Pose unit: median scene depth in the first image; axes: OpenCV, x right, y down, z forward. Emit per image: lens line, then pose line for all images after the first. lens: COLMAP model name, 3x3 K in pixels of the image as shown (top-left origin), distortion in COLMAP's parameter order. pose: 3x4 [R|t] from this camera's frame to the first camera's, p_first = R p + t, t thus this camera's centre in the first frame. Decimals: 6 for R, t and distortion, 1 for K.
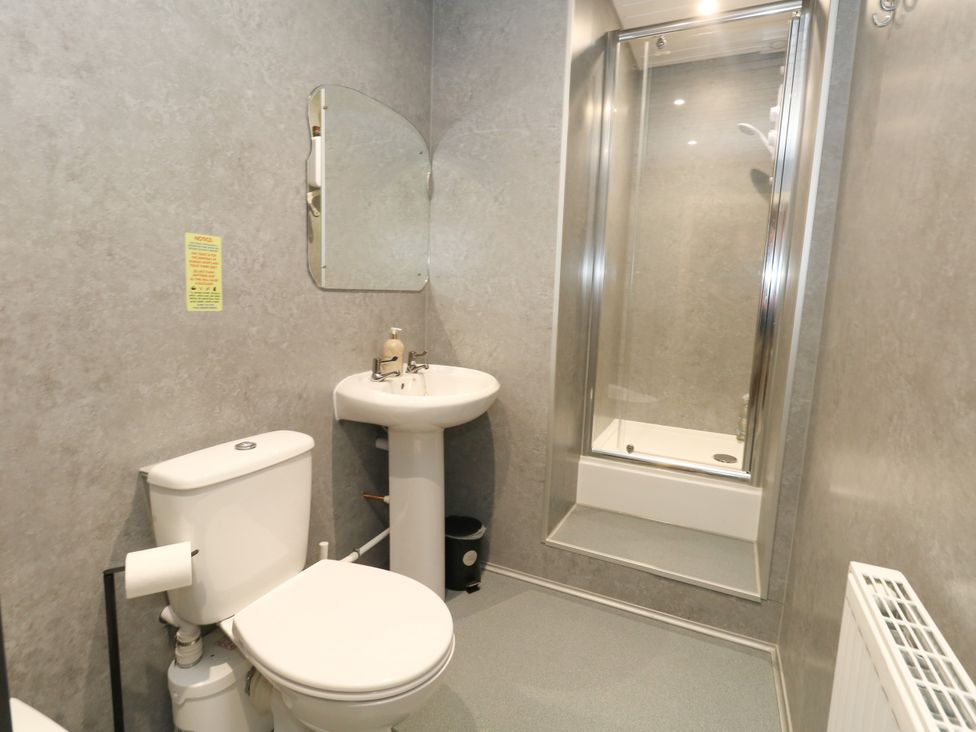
lens RADIAL K [[503.4, 0, 488.4], [0, 503.4, 363.3], [0, 0, 1]] dist [0.002603, -0.001696]
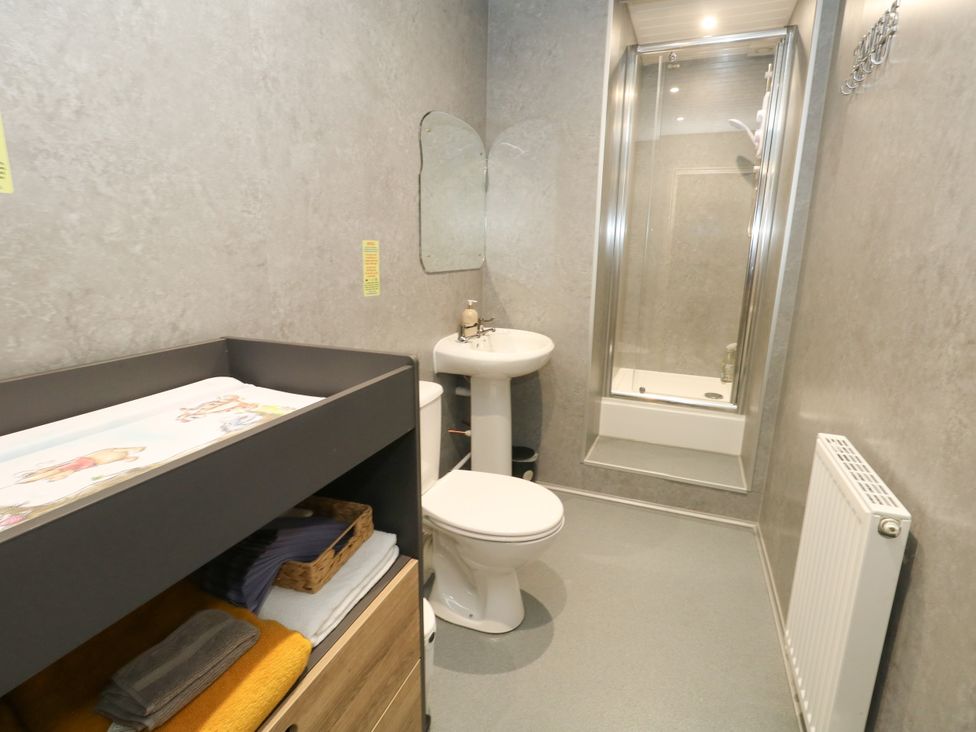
lens RADIAL K [[503.4, 0, 487.0], [0, 503.4, 365.5], [0, 0, 1]] dist [0.002603, -0.001696]
pose [[0.997749, -0.031499, 0.059208, -0.235220], [0.026021, 0.995501, 0.091110, -0.021884], [-0.061811, -0.089364, 0.994079, -0.292070]]
